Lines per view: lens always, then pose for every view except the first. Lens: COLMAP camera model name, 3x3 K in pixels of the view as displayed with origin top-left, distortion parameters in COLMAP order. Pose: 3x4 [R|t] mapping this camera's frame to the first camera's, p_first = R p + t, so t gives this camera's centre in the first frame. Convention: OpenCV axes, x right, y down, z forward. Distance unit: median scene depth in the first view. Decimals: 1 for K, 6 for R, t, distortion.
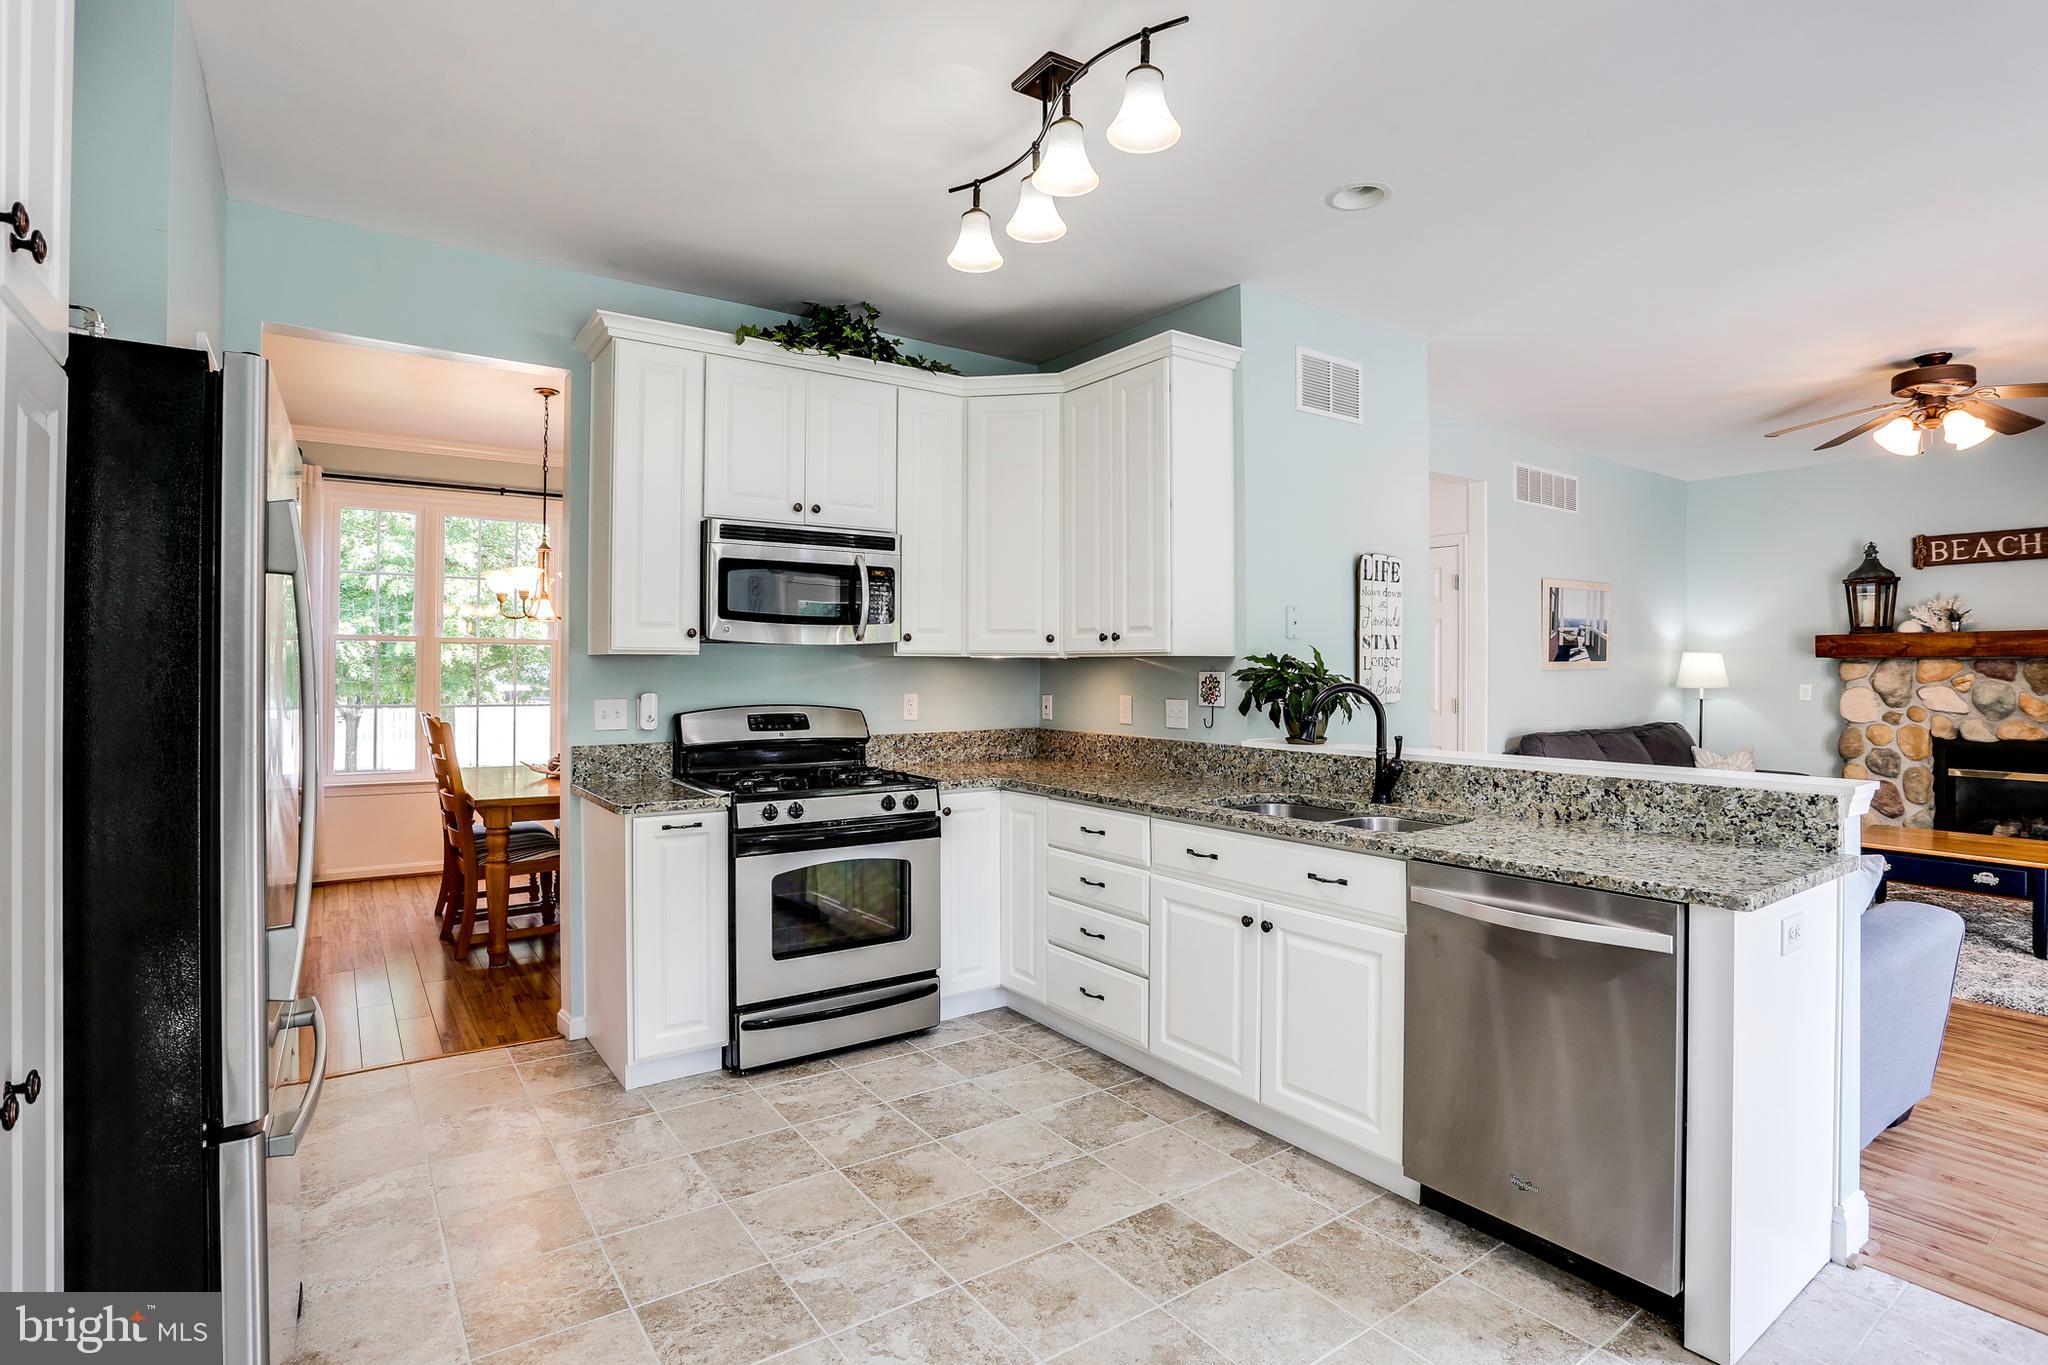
lens RADIAL K [[1015.7, 0, 985.9], [0, 1015.7, 661.1], [0, 0, 1]] dist [-0.058076, 0.017028]
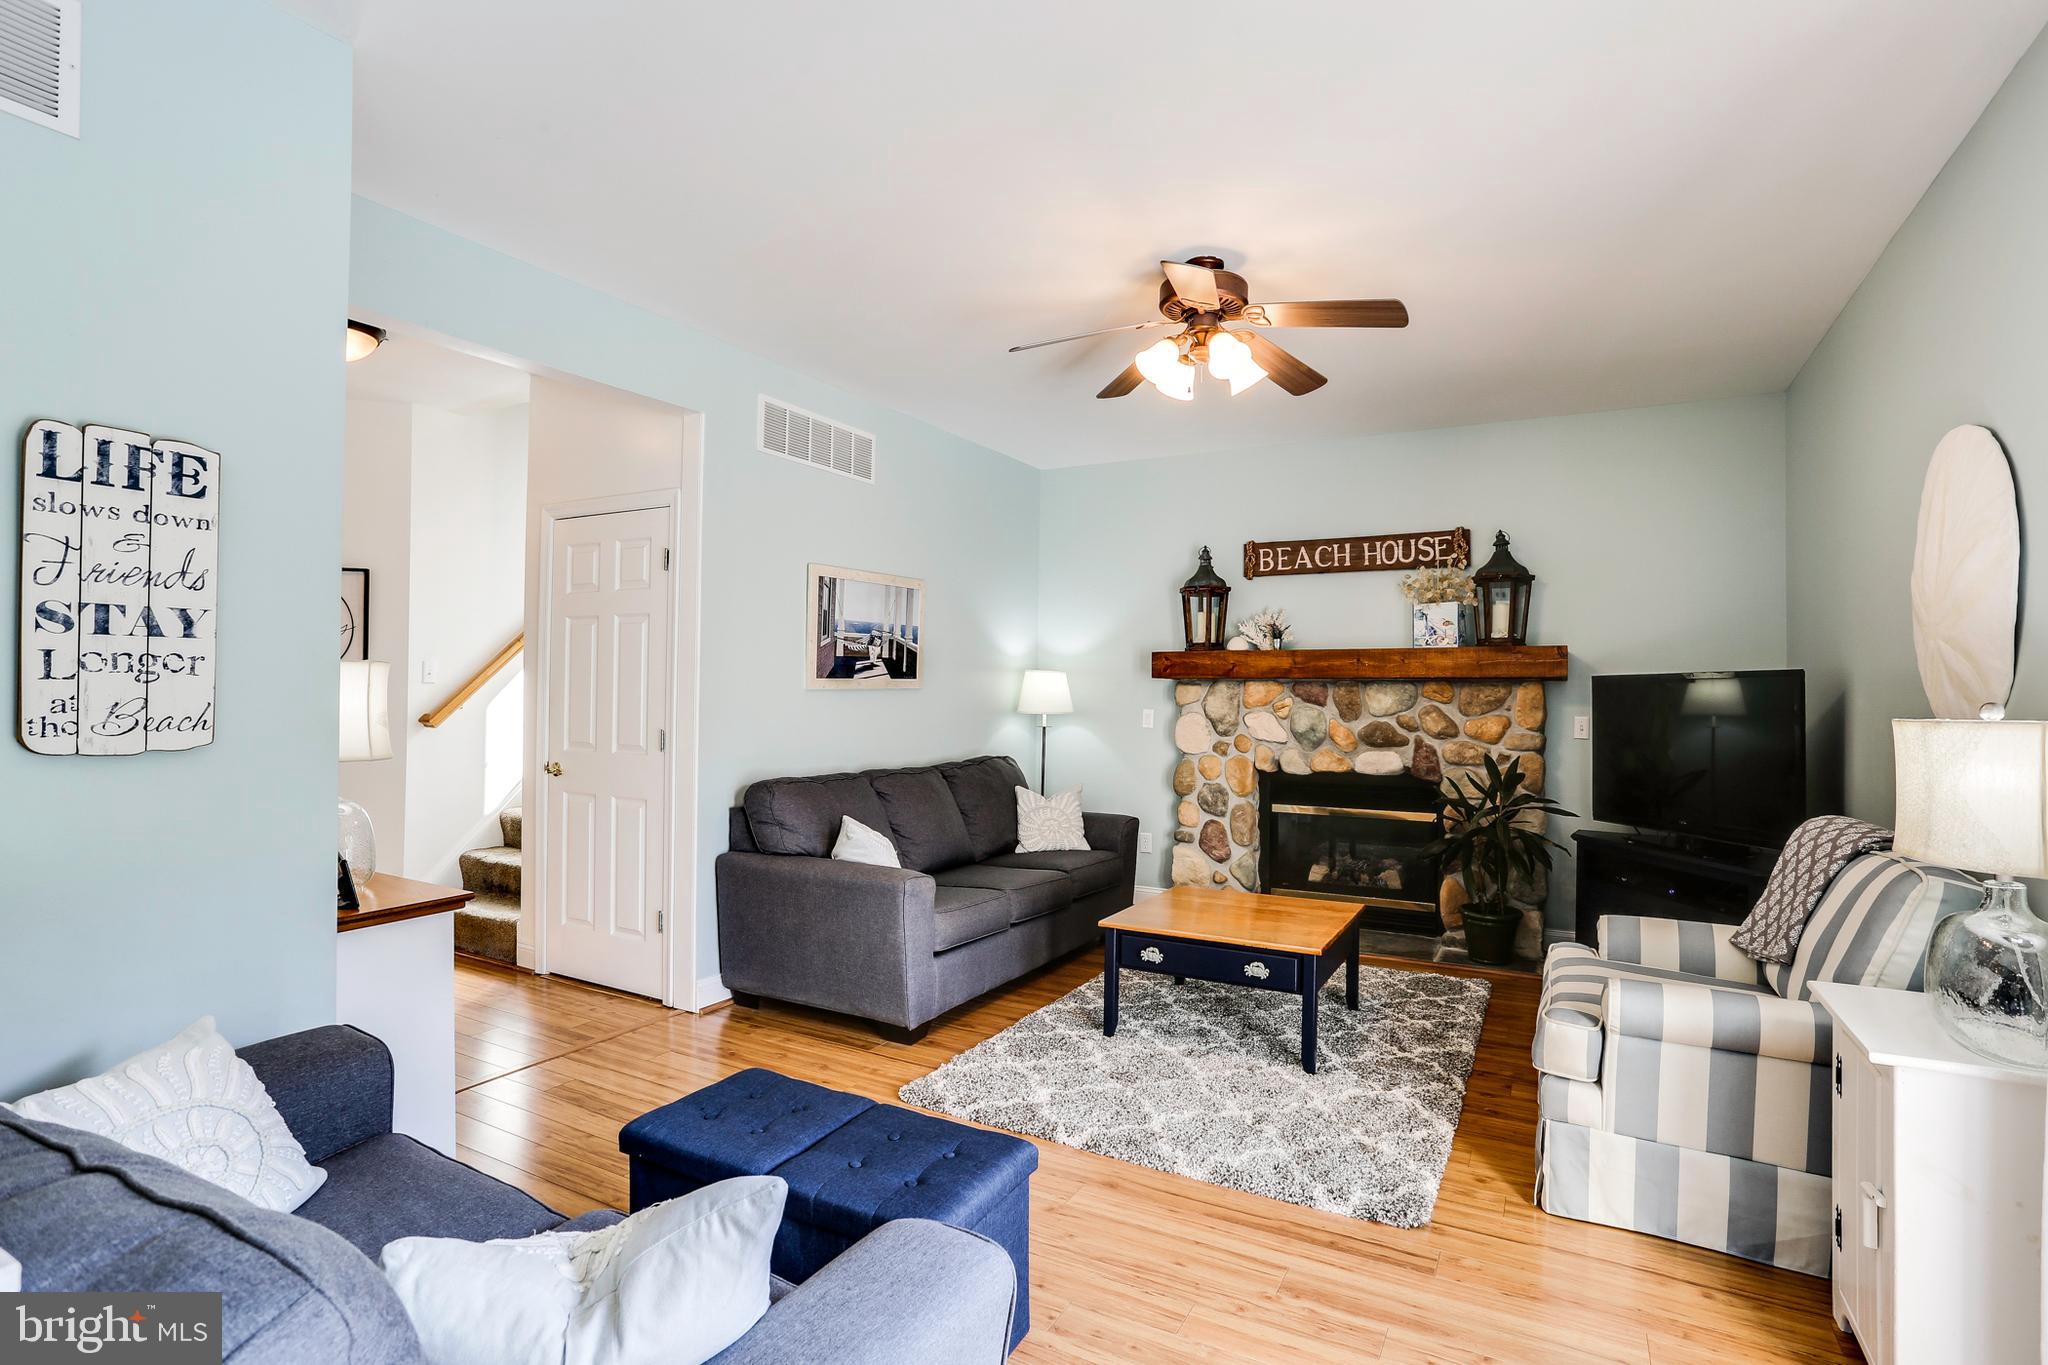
lens RADIAL K [[1015.7, 0, 1015.6], [0, 1015.7, 681.2], [0, 0, 1]] dist [-0.058076, 0.017028]
pose [[0.897027, 0.011068, 0.441836, 0.366632], [-0.009986, 0.999939, -0.004774, 0.004640], [-0.441862, -0.000130, 0.897083, 0.272996]]
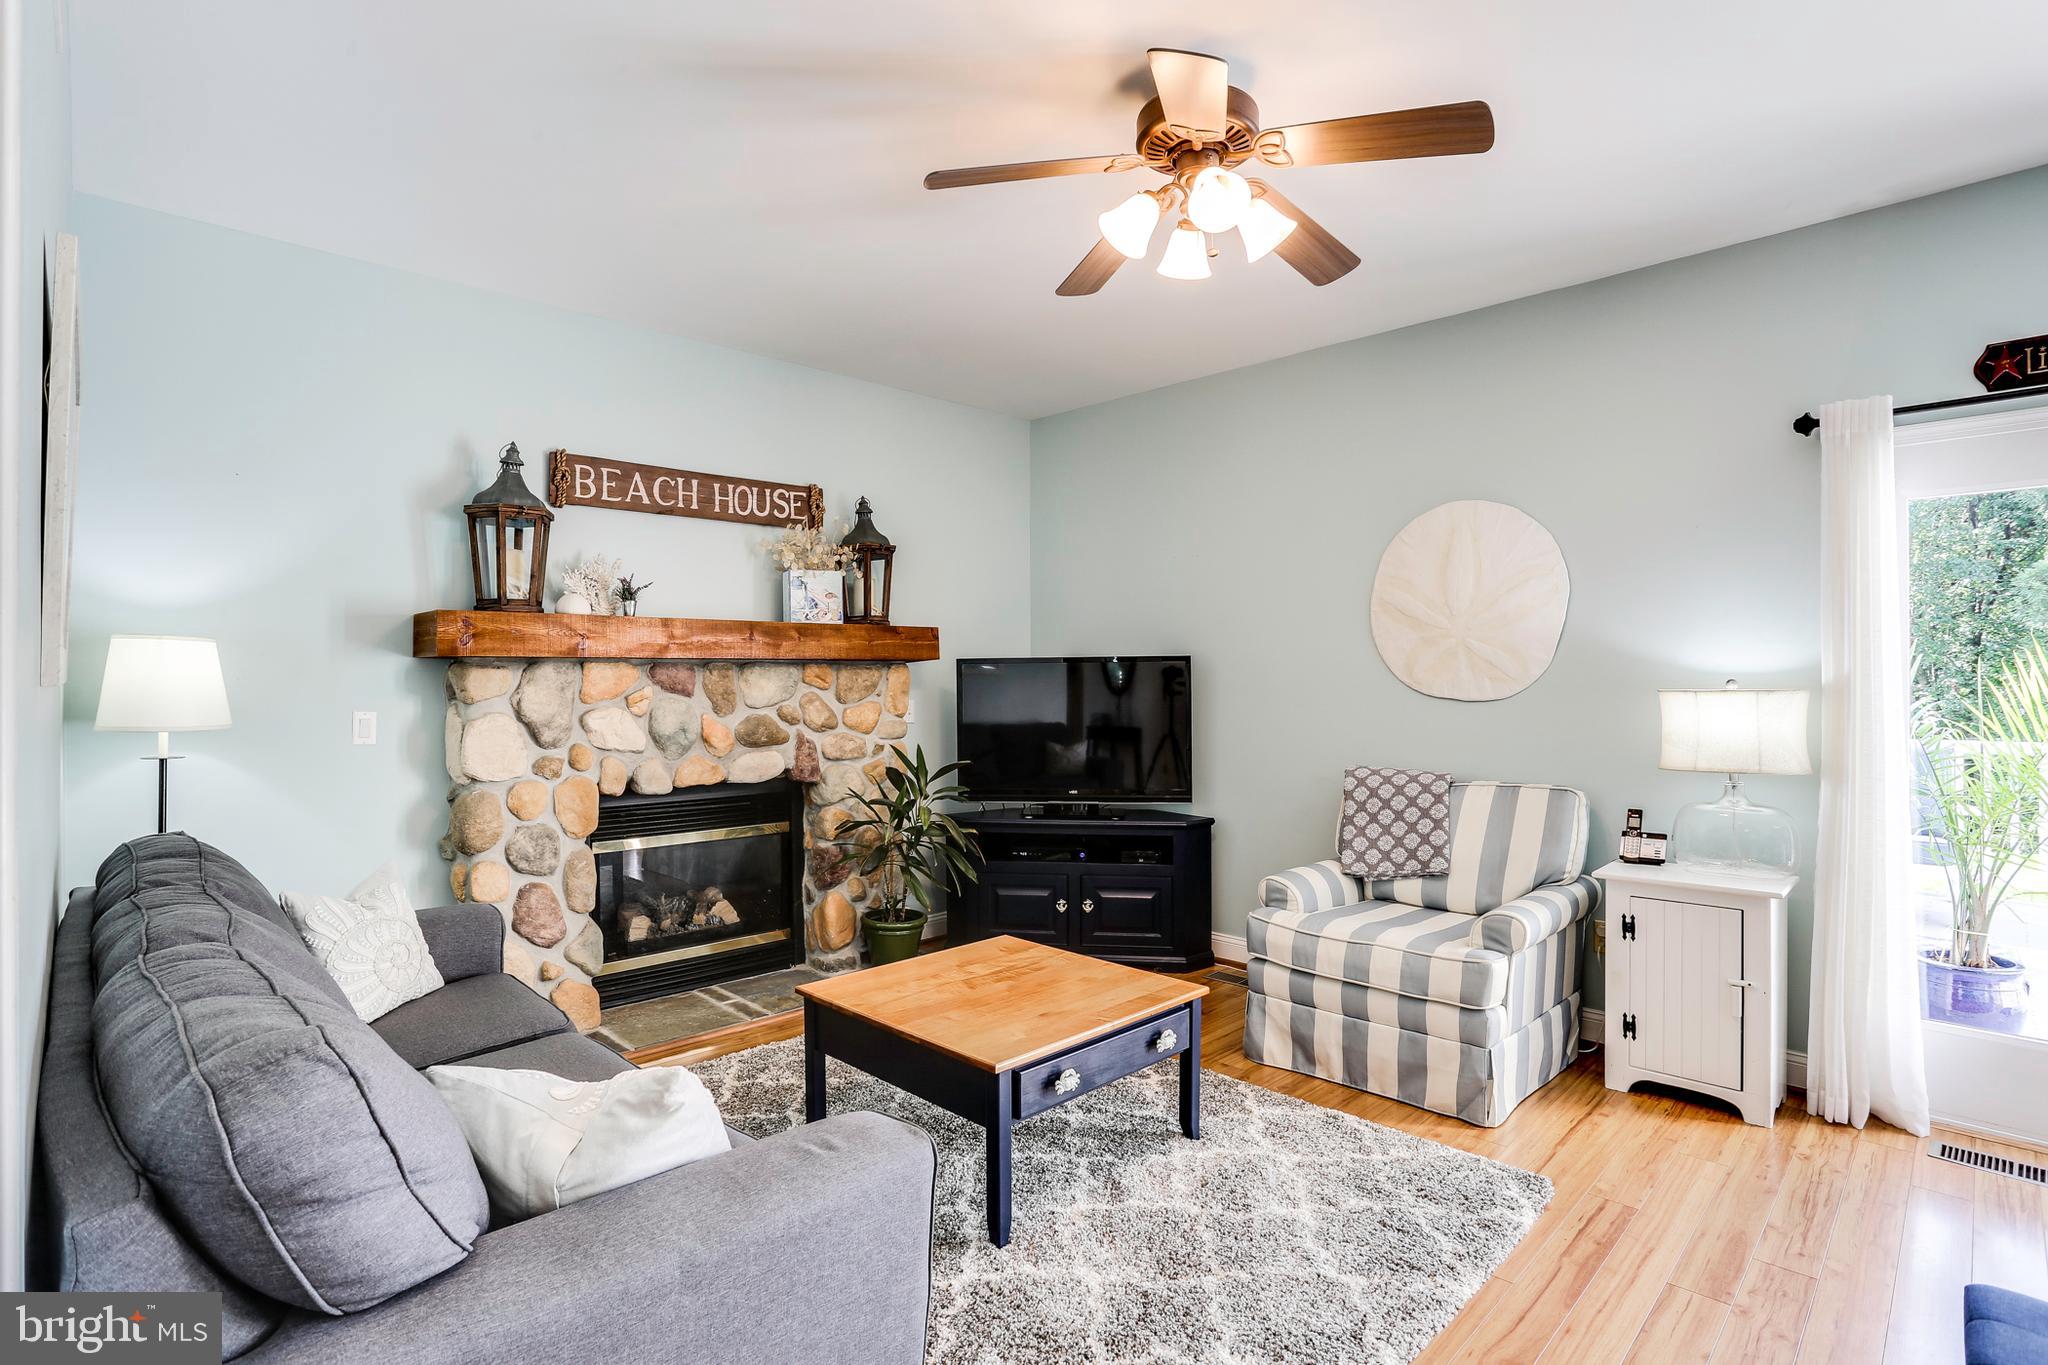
lens RADIAL K [[1015.7, 0, 1022.9], [0, 1015.7, 679.2], [0, 0, 1]] dist [-0.058076, 0.017028]
pose [[-0.179092, 0.000321, 0.983832, 0.325662], [-0.000205, 1.000000, -0.000364, 0.008422], [-0.983832, -0.000267, -0.179092, 0.848871]]
